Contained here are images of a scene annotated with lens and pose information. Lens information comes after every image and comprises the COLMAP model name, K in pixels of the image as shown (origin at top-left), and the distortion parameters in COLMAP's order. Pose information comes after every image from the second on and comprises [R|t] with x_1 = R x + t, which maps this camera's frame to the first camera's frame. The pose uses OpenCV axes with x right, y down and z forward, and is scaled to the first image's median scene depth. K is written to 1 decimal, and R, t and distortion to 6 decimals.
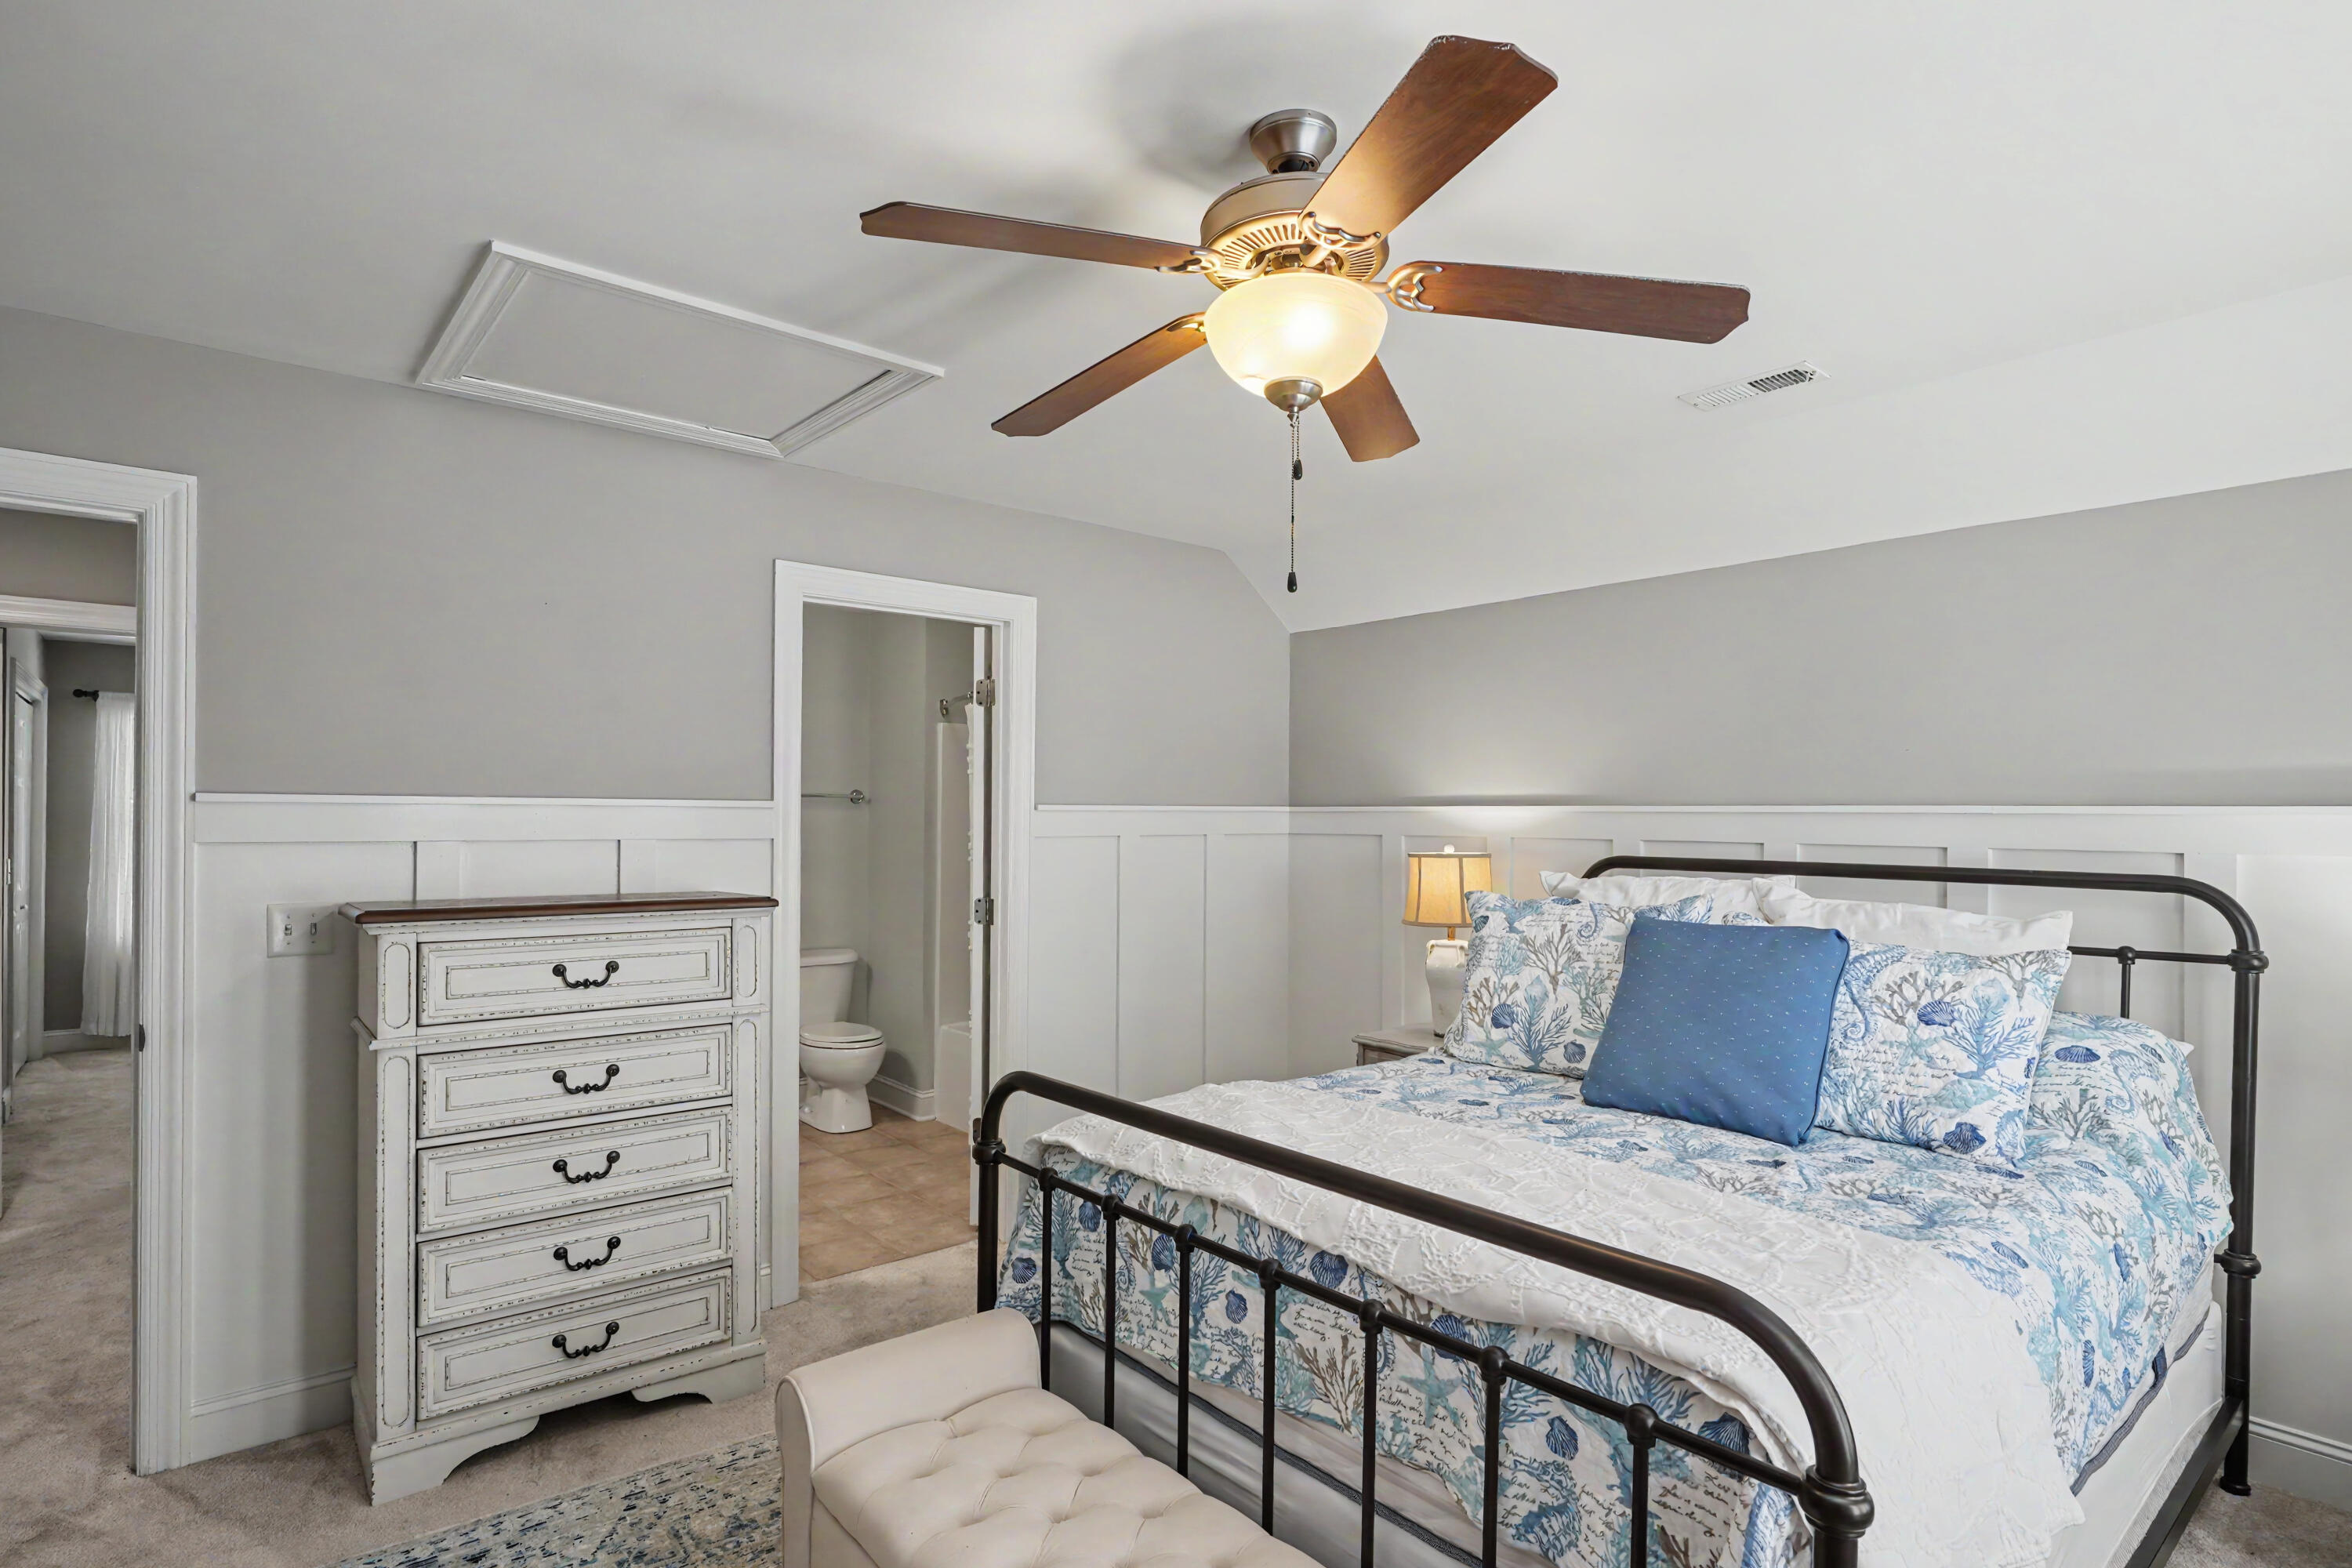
lens RADIAL K [[1196.7, 0, 1163.8], [0, 1196.7, 802.1], [0, 0, 1]] dist [0.000260, 0.000699]
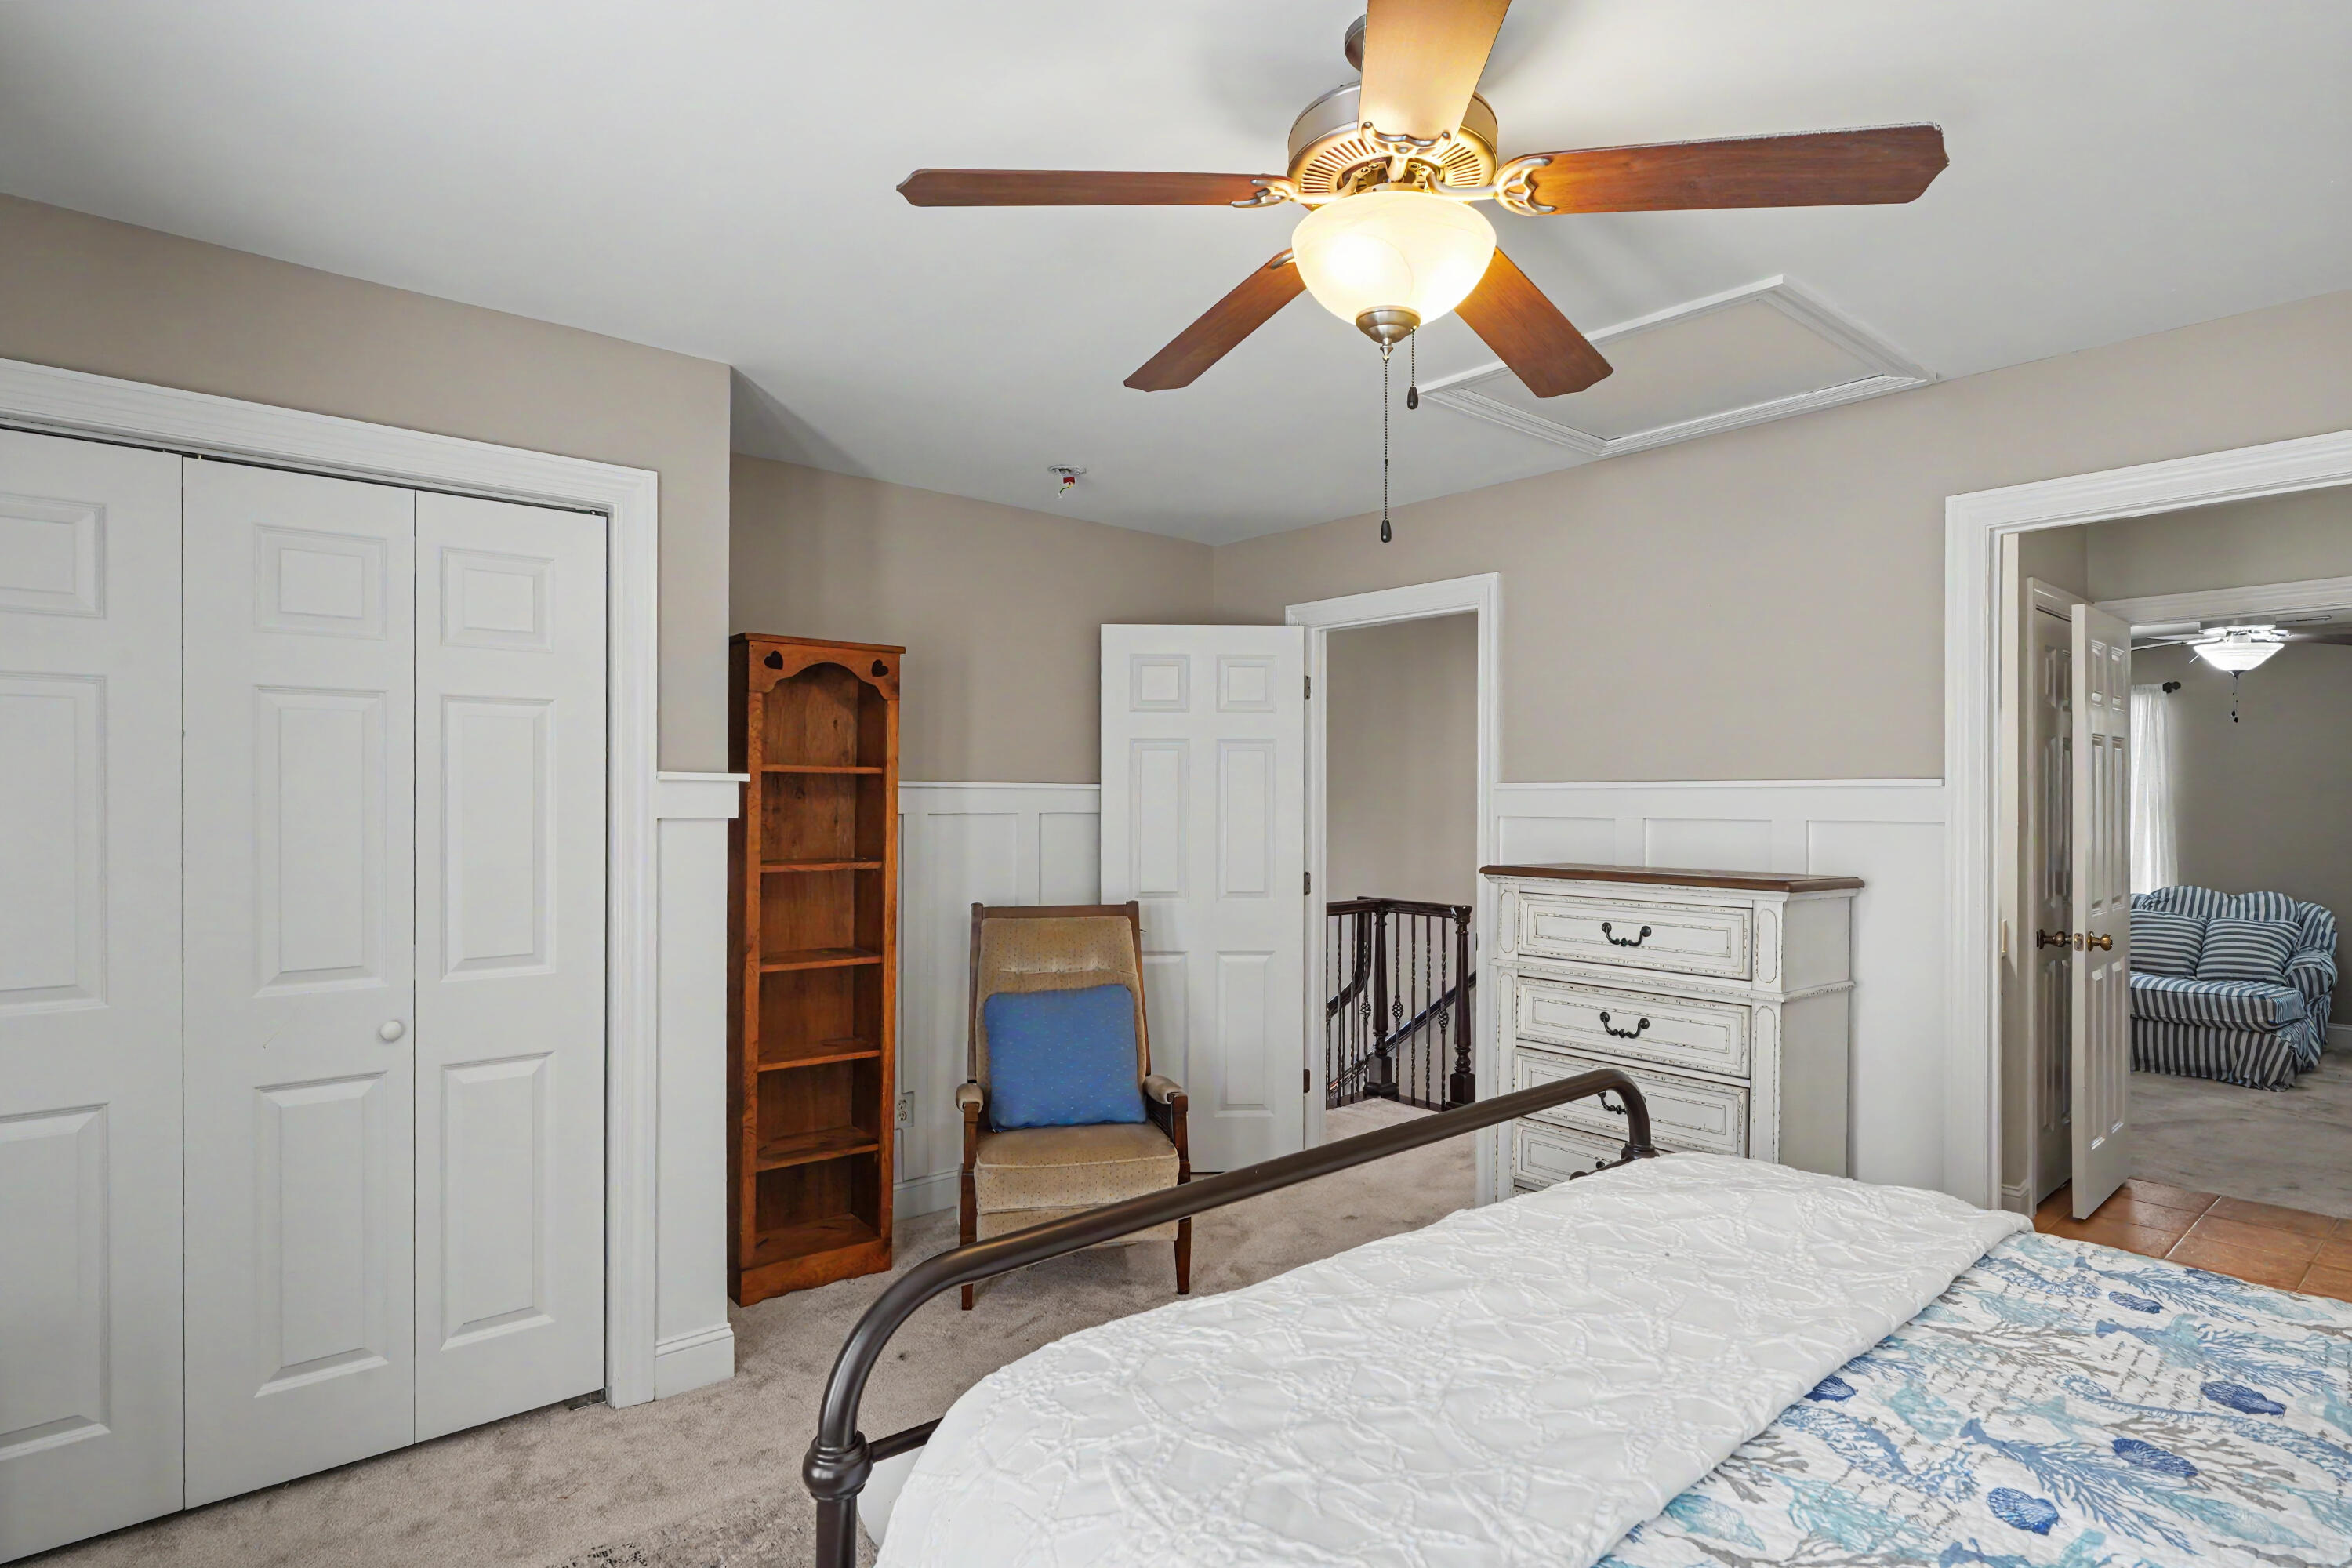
lens RADIAL K [[1221.4, 0, 1171.3], [0, 1221.4, 793.4], [0, 0, 1]] dist [-0.004956, -0.000694]
pose [[0.011464, -0.010822, -0.999876, 0.706768], [0.010381, 0.999889, -0.010703, 0.016721], [0.999880, -0.010257, 0.011575, 0.566177]]
